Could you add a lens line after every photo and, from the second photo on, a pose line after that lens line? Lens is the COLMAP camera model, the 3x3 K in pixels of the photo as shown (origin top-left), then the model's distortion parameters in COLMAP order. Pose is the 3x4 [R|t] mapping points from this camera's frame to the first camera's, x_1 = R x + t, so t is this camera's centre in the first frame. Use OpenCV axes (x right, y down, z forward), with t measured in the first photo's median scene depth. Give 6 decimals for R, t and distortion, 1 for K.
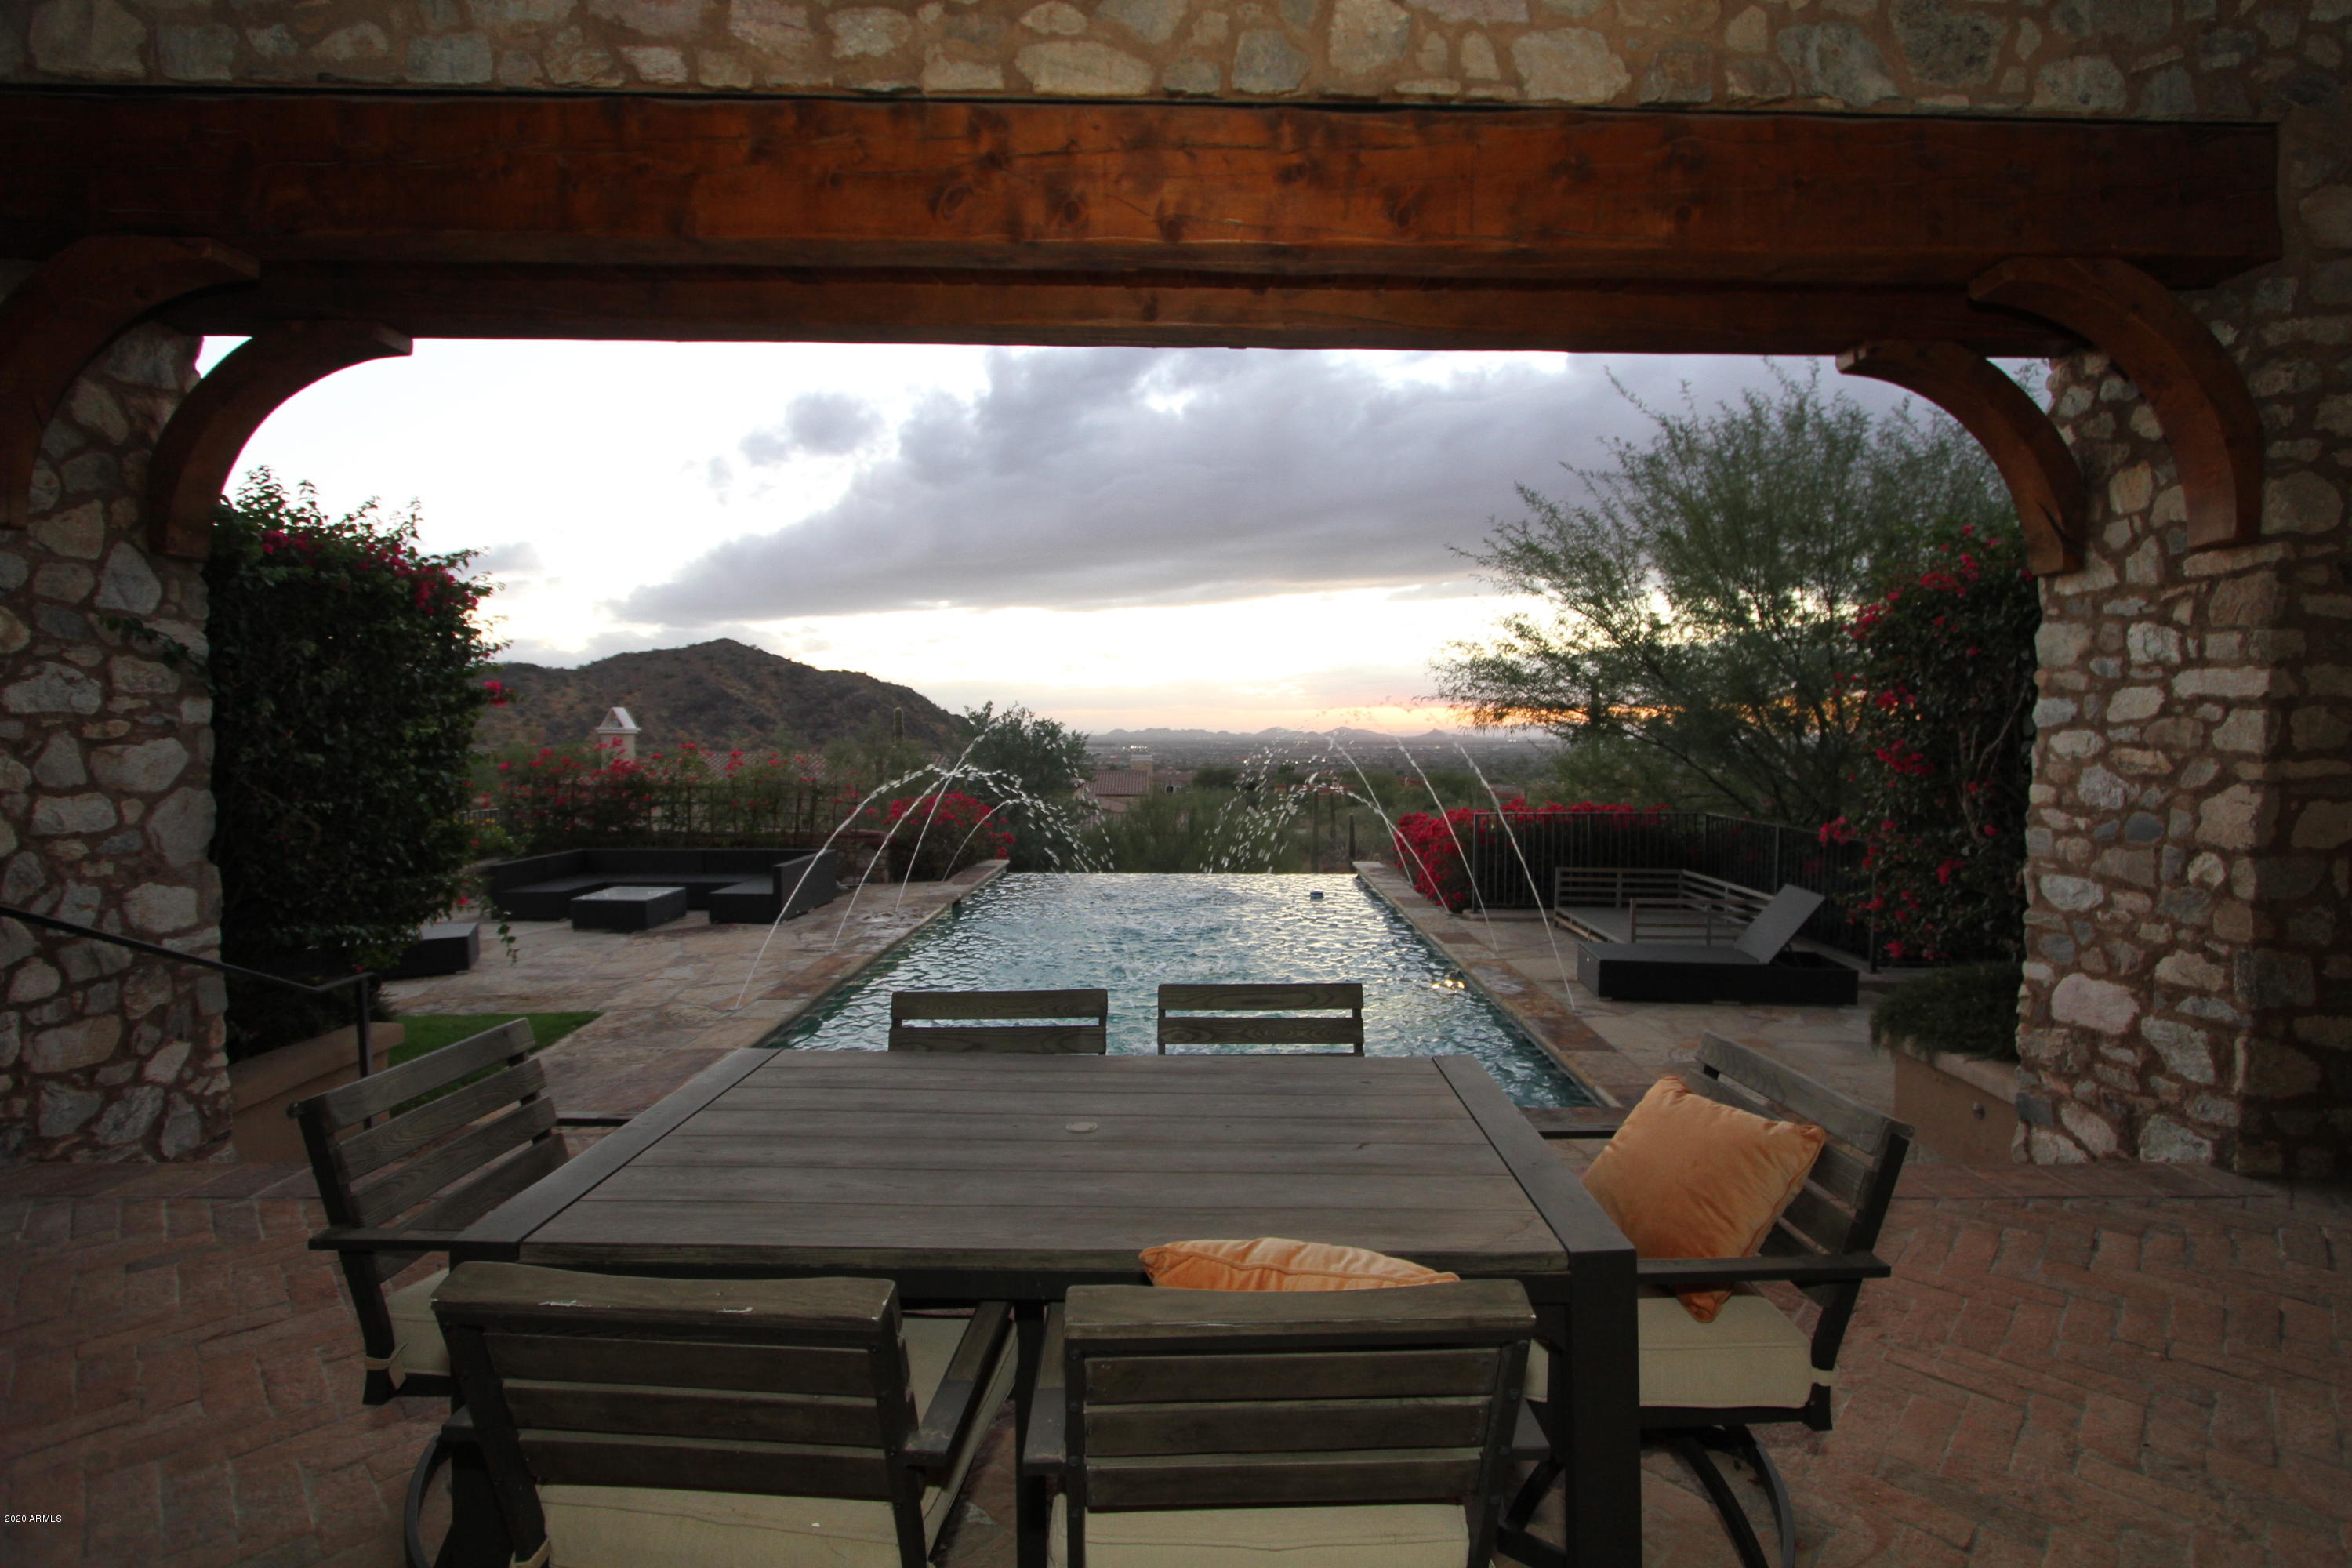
lens RADIAL K [[1071.2, 0, 1182.2], [0, 1071.2, 783.2], [0, 0, 1]] dist [-0.013830, -0.000327]
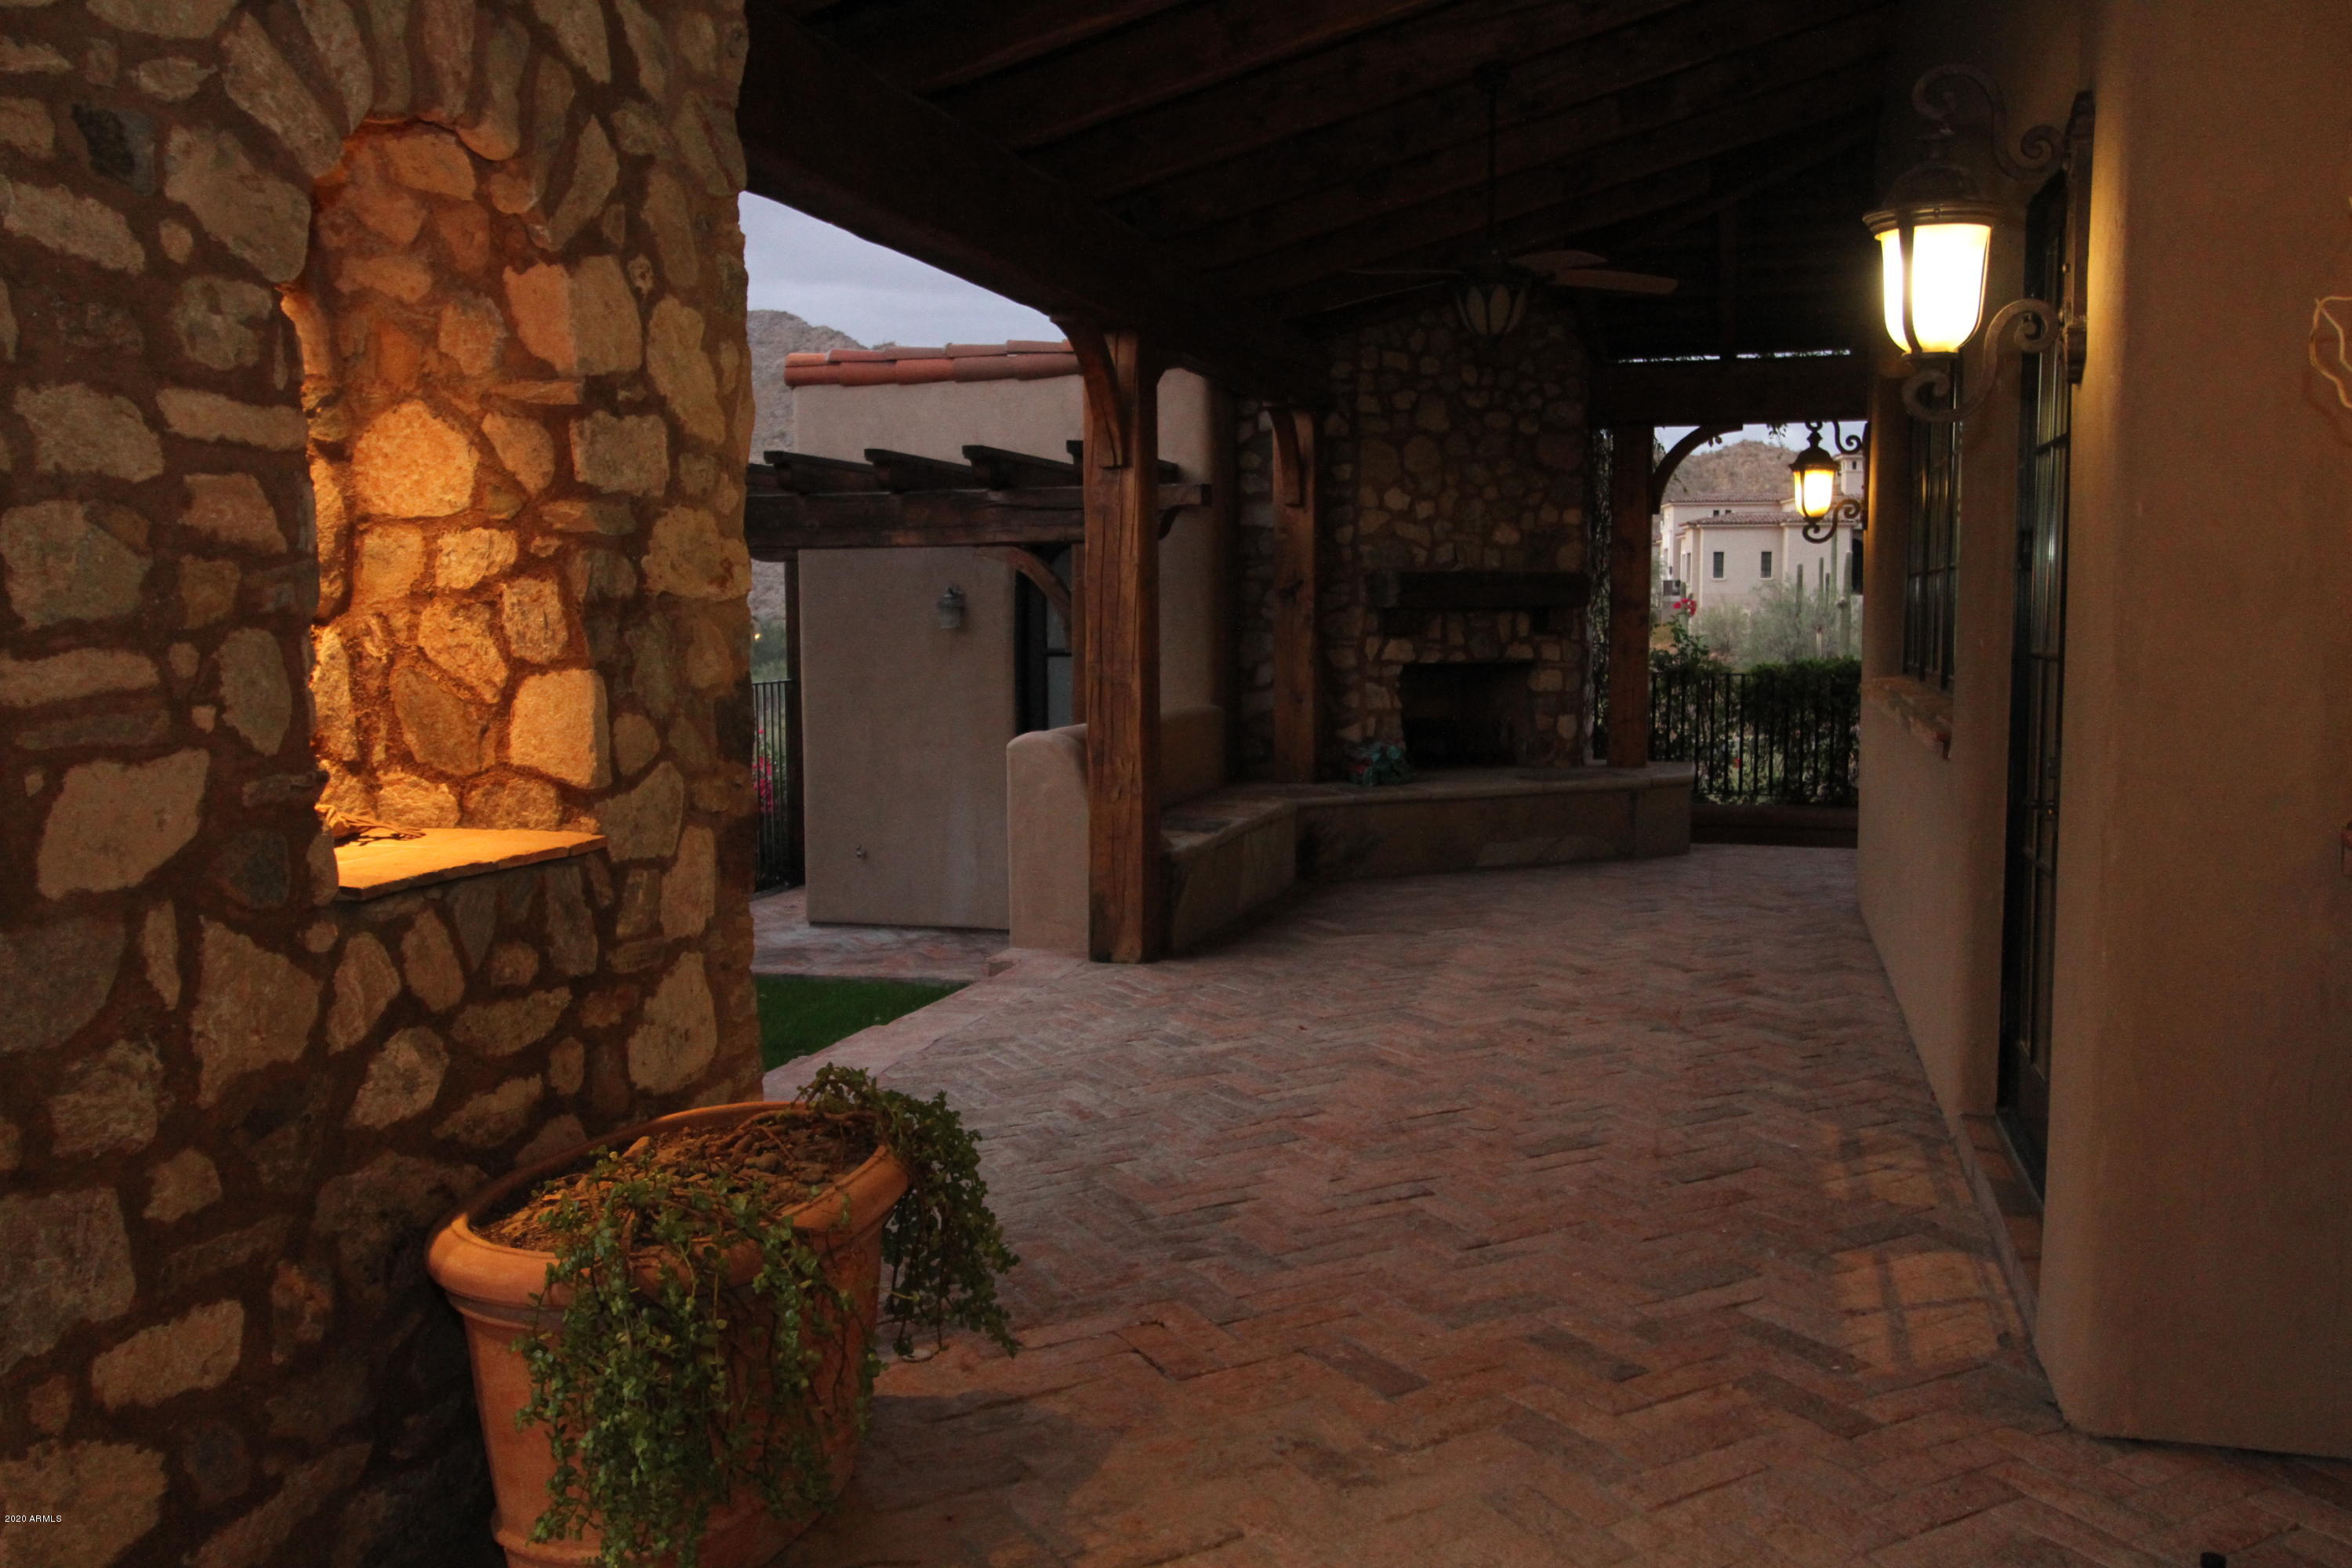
lens RADIAL K [[1969.4, 0, 1176.7], [0, 1969.4, 782.9], [0, 0, 1]] dist [0.014596, 0.008077]
pose [[0.291368, -0.088960, 0.952466, 0.531350], [0.050422, 0.995711, 0.077575, -0.010725], [-0.955281, 0.025423, 0.294603, 0.436093]]
